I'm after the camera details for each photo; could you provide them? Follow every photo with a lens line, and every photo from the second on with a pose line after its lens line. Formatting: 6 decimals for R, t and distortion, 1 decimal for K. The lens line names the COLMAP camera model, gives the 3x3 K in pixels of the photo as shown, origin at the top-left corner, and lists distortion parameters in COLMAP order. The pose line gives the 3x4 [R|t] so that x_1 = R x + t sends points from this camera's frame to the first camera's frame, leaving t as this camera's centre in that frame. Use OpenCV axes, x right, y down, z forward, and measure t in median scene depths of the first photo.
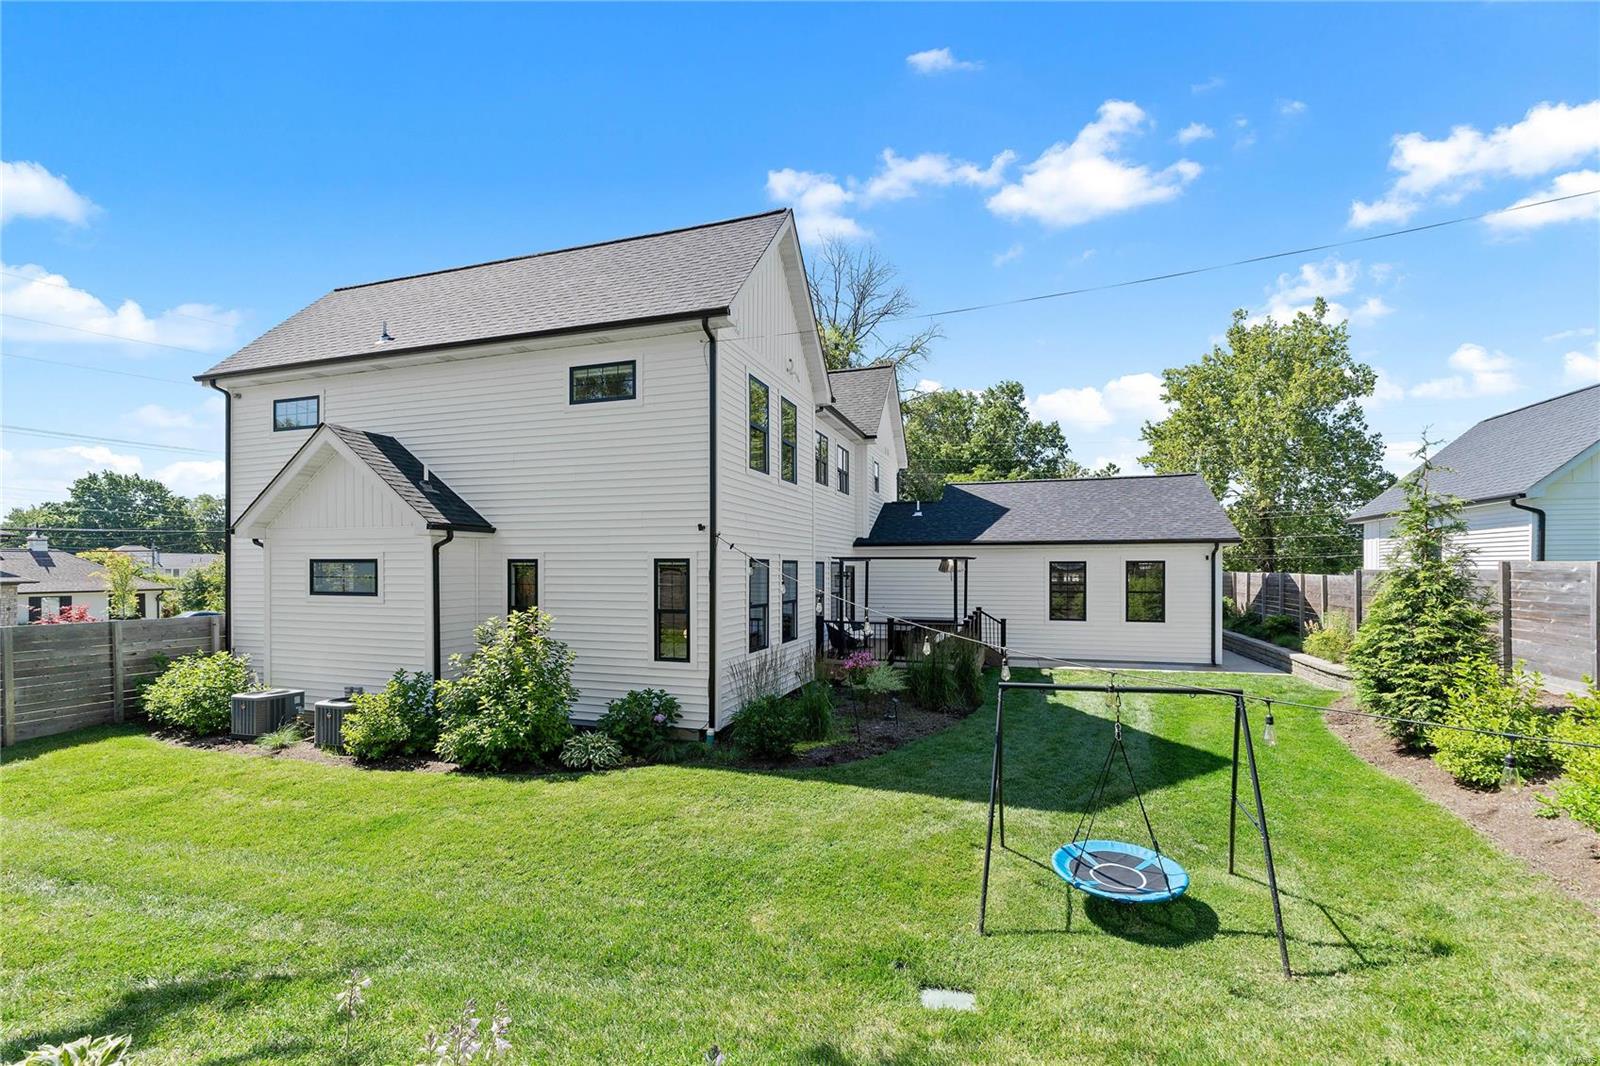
lens RADIAL K [[673.9, 0, 804.1], [0, 673.9, 573.2], [0, 0, 1]] dist [-0.009262, 0.002005]
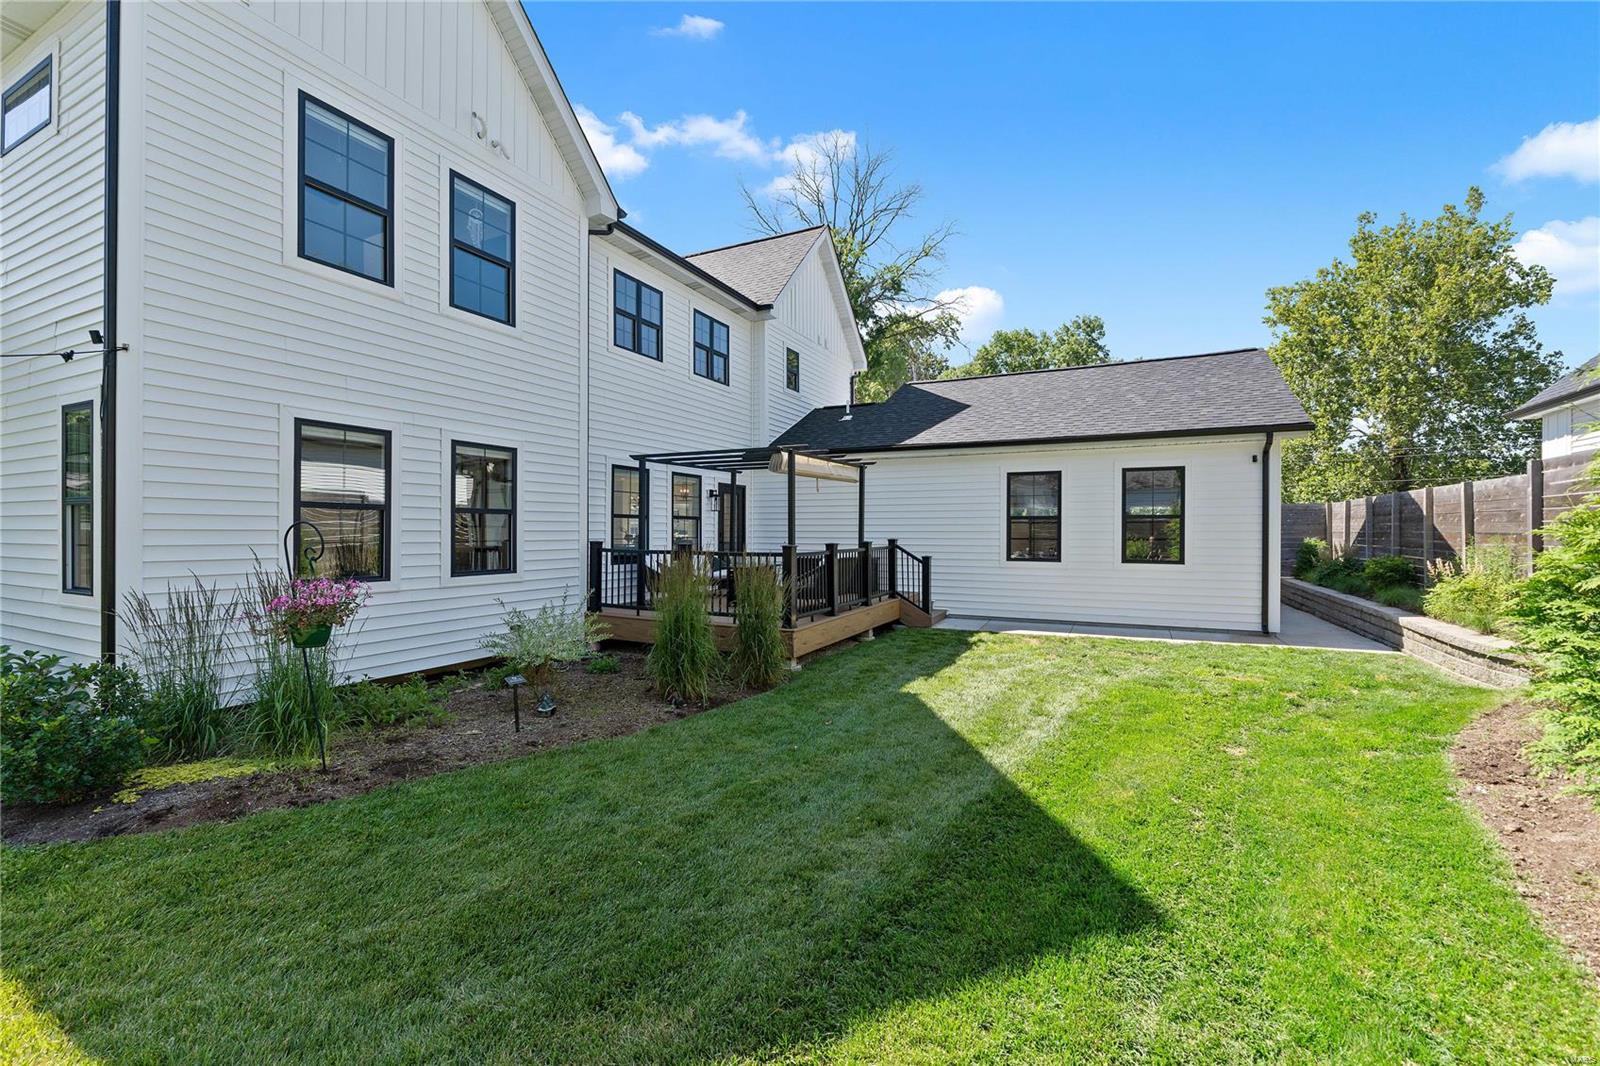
lens RADIAL K [[673.9, 0, 796.5], [0, 673.9, 531.0], [0, 0, 1]] dist [-0.009262, 0.002005]
pose [[0.990392, 0.004925, -0.138197, 0.194317], [-0.005625, 0.999973, -0.004675, 0.034901], [0.138171, 0.005407, 0.990394, 0.240050]]
